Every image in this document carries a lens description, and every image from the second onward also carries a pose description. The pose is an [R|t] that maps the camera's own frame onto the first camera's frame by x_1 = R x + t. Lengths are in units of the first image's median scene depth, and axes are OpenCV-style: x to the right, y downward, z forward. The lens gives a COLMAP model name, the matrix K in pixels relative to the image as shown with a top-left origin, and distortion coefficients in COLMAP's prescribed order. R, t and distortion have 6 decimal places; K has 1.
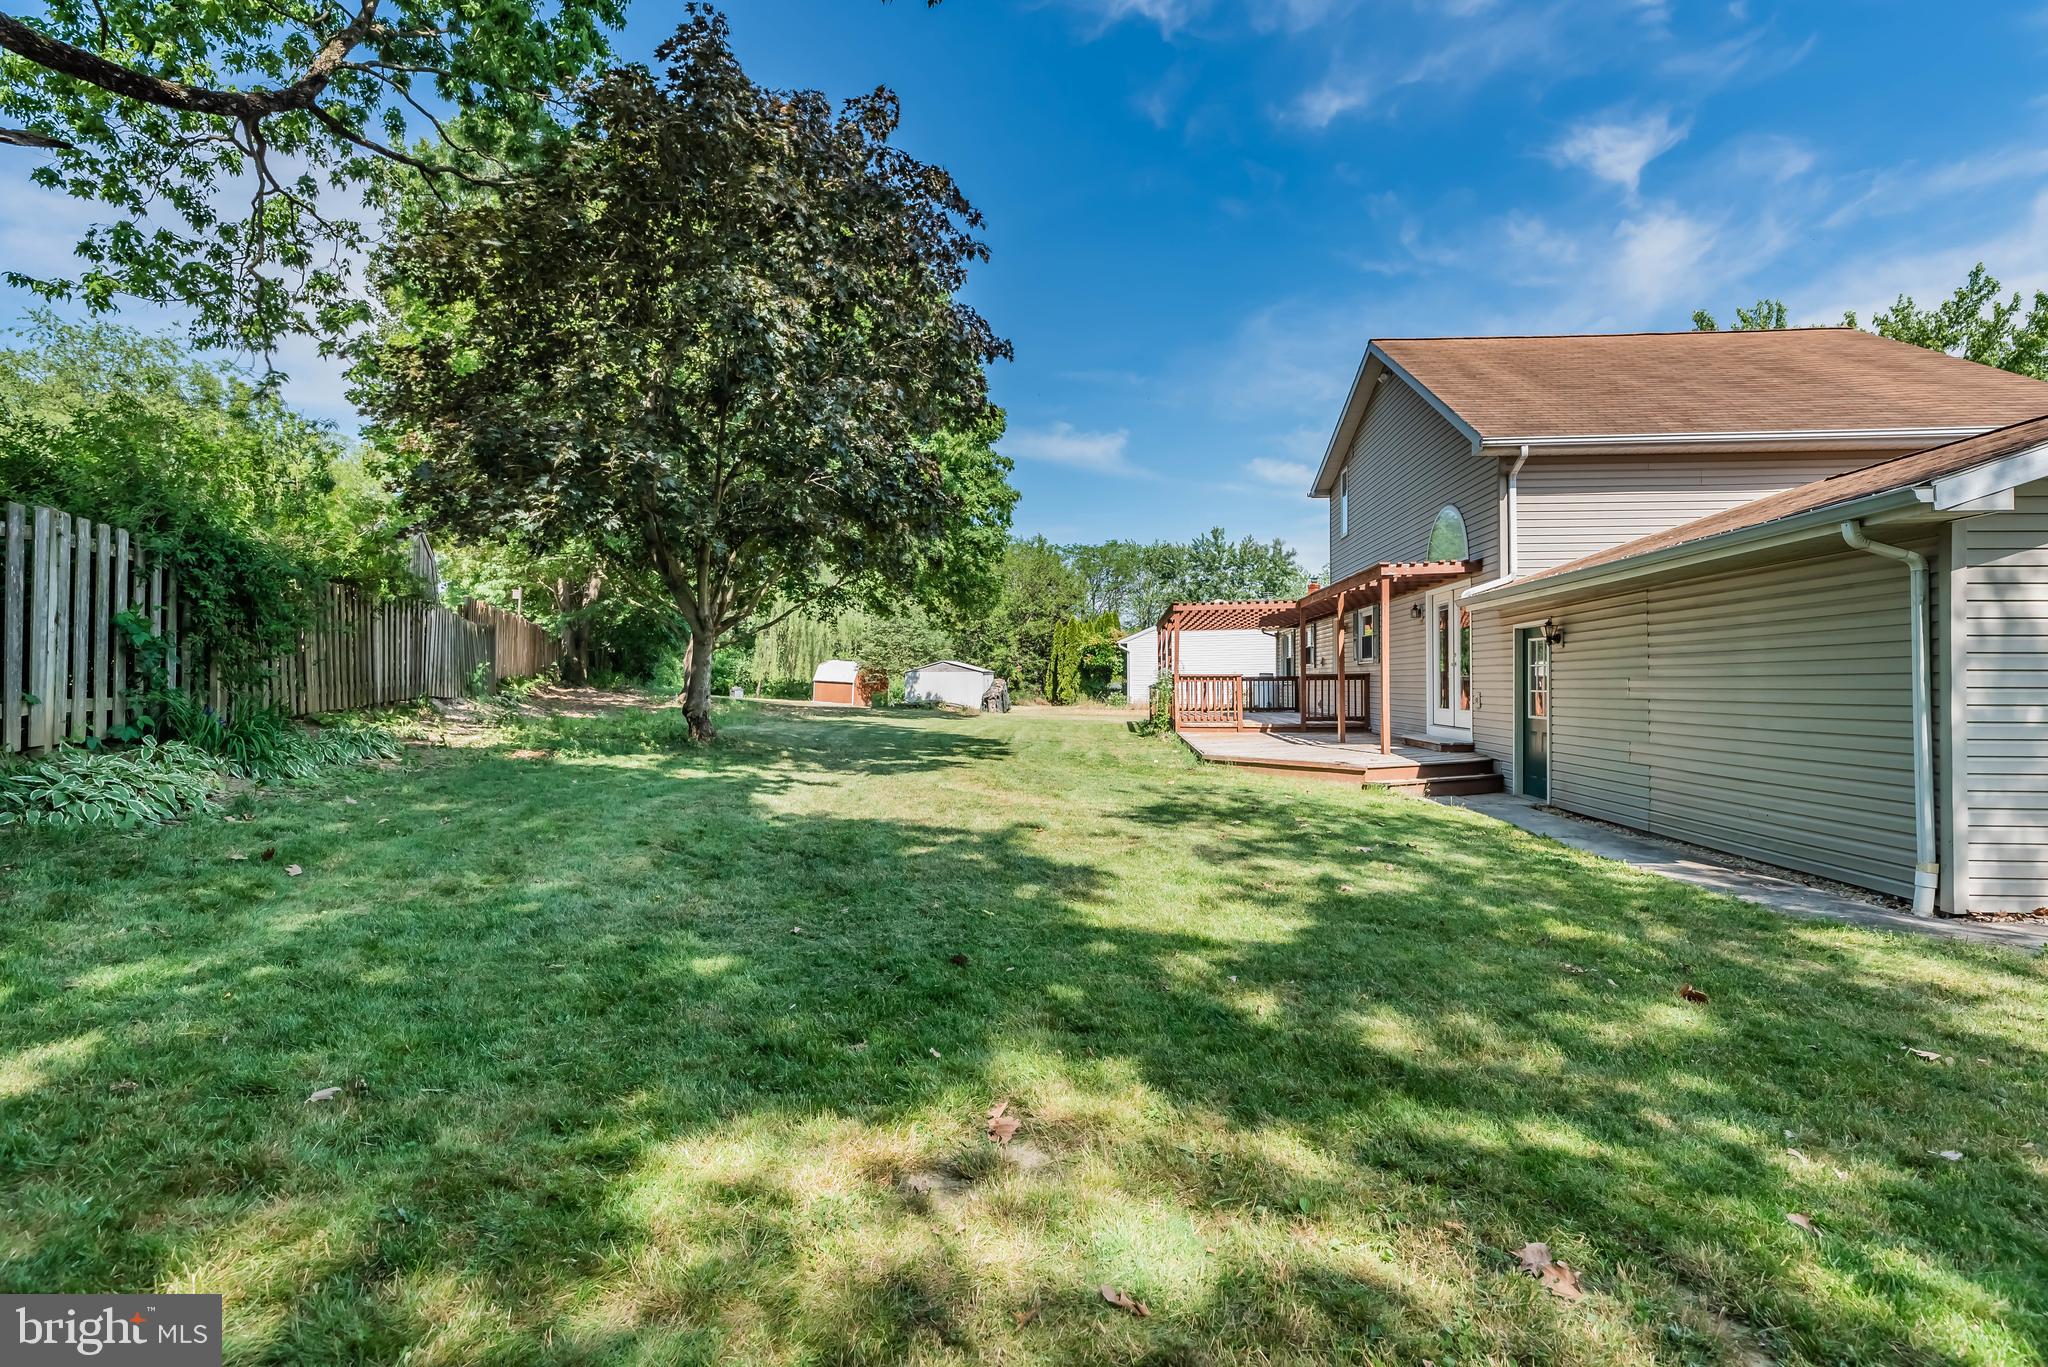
lens RADIAL K [[1004.2, 0, 1030.5], [0, 1004.2, 624.4], [0, 0, 1]] dist [-0.014708, 0.000247]
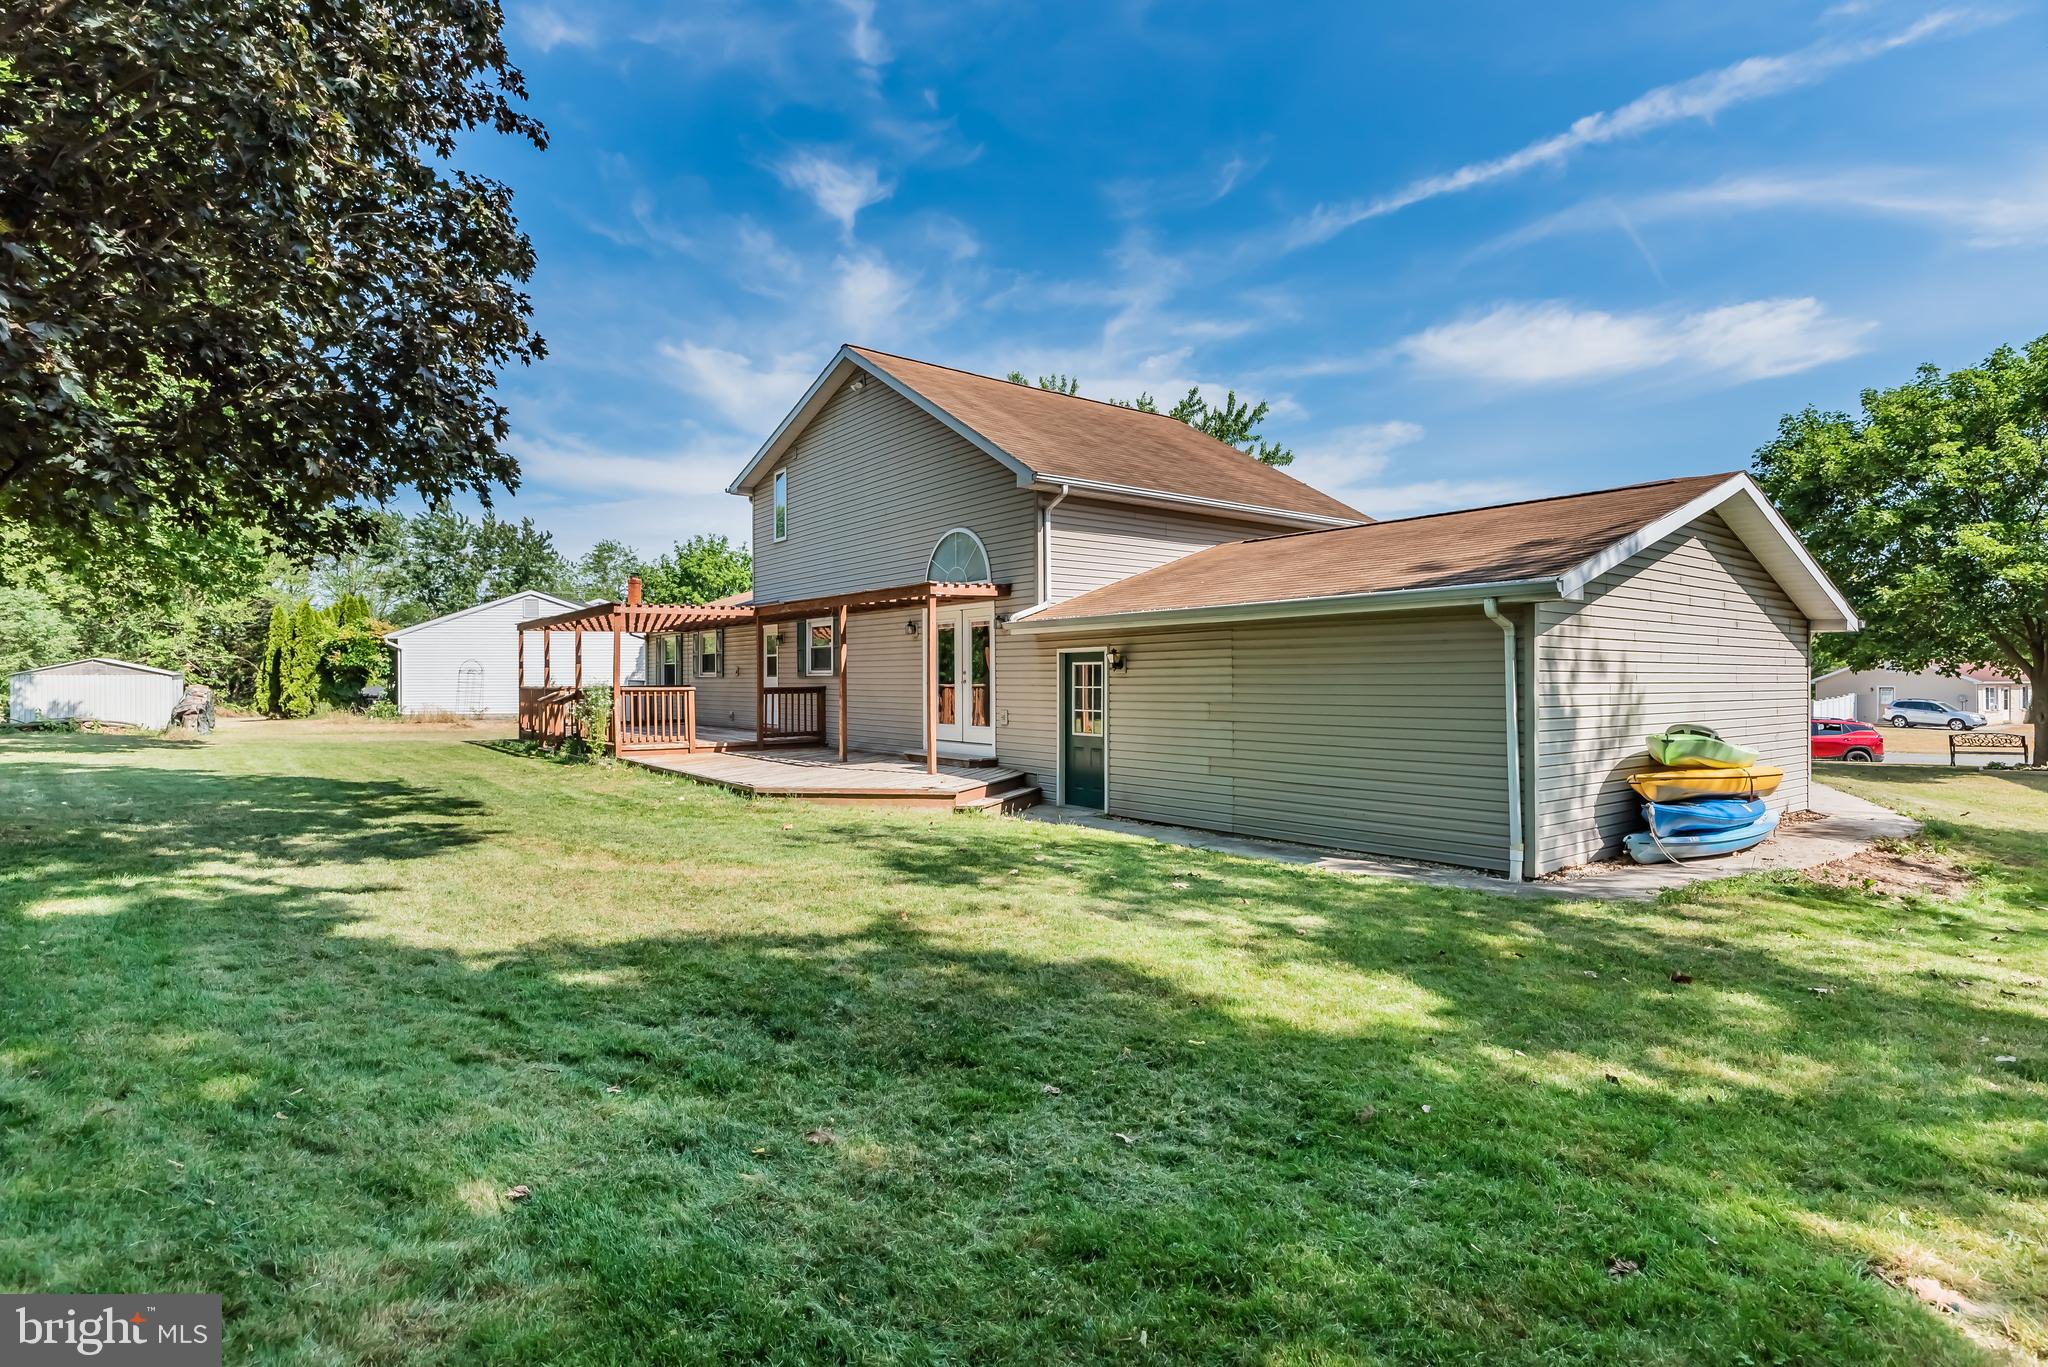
lens RADIAL K [[1040.4, 0, 1026.6], [0, 1040.4, 657.6], [0, 0, 1]] dist [-0.000082, -0.000234]
pose [[0.720598, 0.015093, 0.693189, -0.106234], [-0.042242, 0.998862, 0.022164, -0.004646], [-0.692065, -0.045253, 0.720415, 0.068244]]
